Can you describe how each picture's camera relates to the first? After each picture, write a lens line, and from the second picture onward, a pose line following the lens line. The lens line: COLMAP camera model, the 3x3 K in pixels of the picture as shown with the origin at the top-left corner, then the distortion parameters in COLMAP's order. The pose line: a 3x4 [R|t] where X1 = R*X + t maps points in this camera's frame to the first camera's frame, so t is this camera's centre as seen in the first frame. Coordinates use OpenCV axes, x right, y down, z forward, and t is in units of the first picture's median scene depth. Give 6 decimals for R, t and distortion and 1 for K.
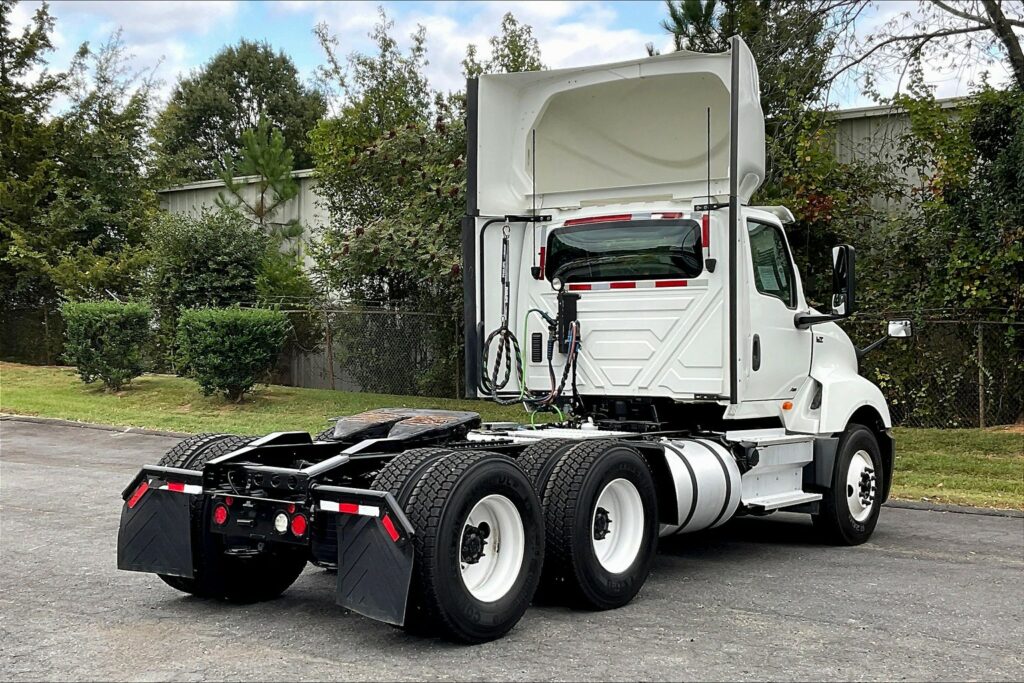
lens RADIAL K [[1360.5, 0, 507.4], [0, 1360.5, 344.1], [0, 0, 1]] dist [0.107506, 0.045183]
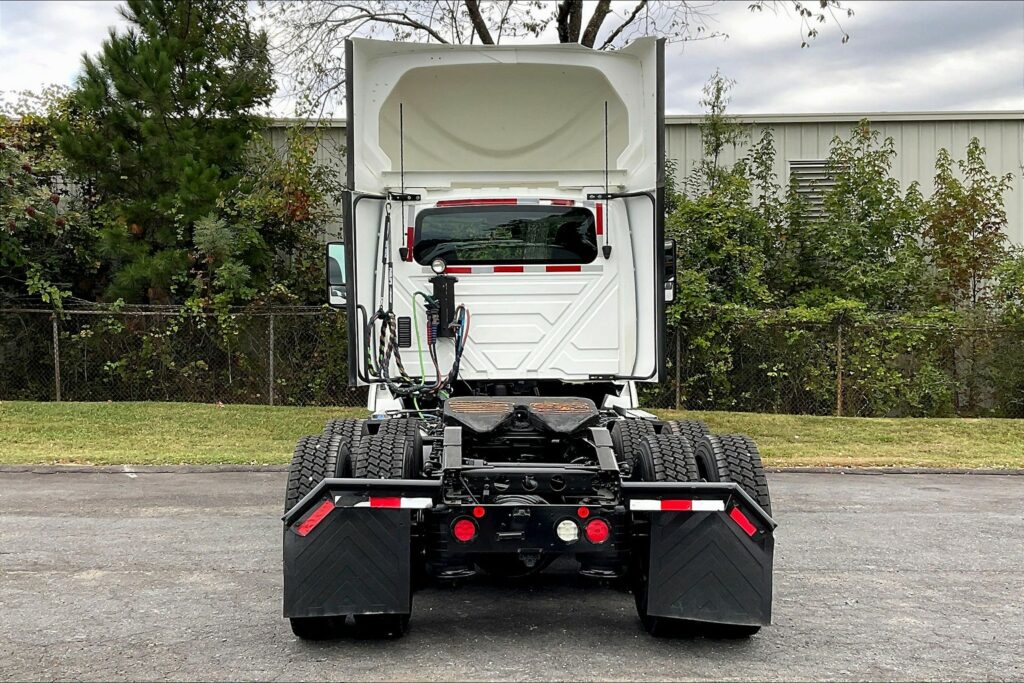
lens RADIAL K [[1211.6, 0, 512.0], [0, 1211.6, 341.5], [0, 0, 1]] dist [0.101198, -0.000055]
pose [[0.786529, -0.009956, 0.617472, -0.471765], [0.008765, 0.999949, 0.004958, 0.005737], [-0.617491, 0.001513, 0.786577, 0.300711]]
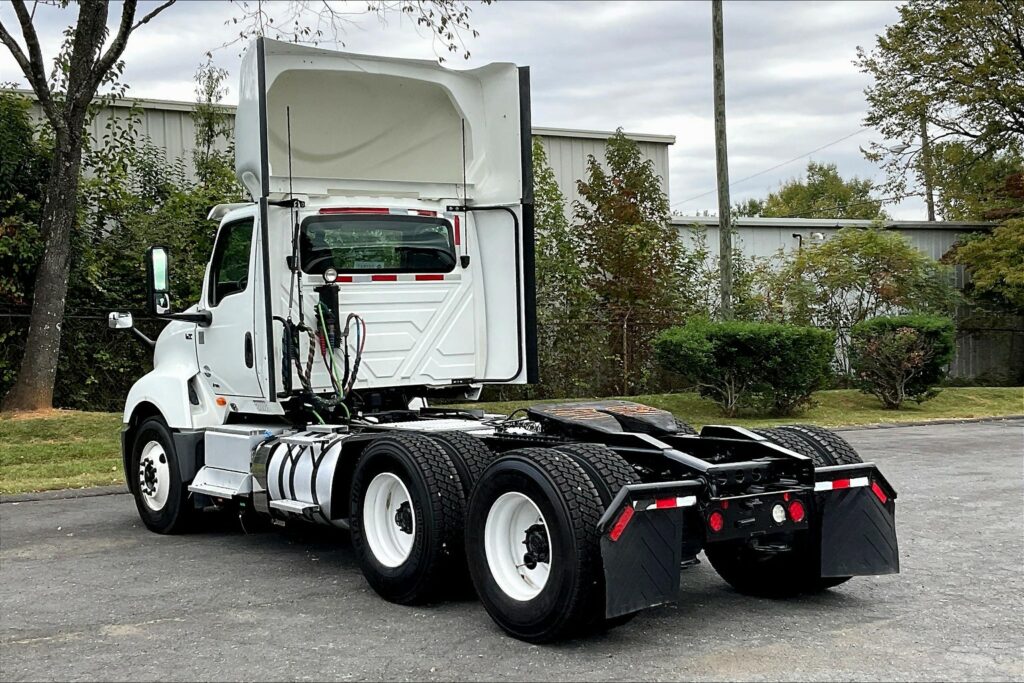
lens RADIAL K [[1292.3, 0, 453.9], [0, 1292.3, 336.9], [0, 0, 1]] dist [0.093739, -0.012234]
pose [[0.323862, -0.028418, 0.945678, -0.818412], [0.026397, 0.999431, 0.020993, -0.018597], [-0.945736, 0.018164, 0.324427, 0.650142]]
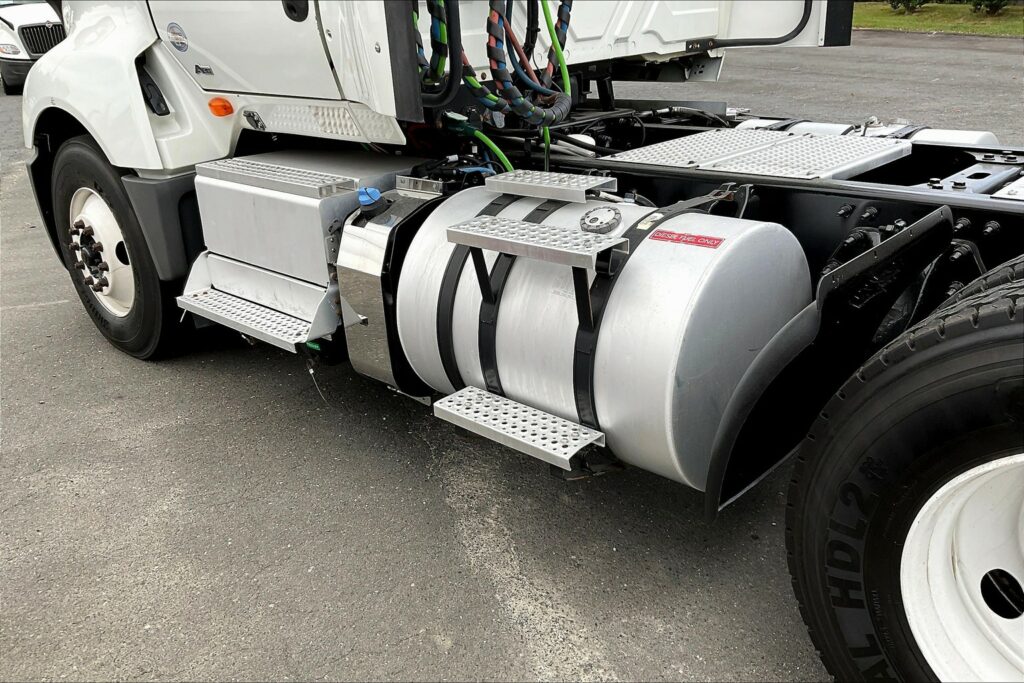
lens RADIAL K [[840.5, 0, 501.0], [0, 840.5, 338.9], [0, 0, 1]] dist [0.096796, -0.185305]
pose [[0.145057, -0.373159, 0.916357, -0.225155], [0.048071, 0.927717, 0.370176, 0.017092], [-0.988255, -0.009646, 0.152510, 0.999698]]
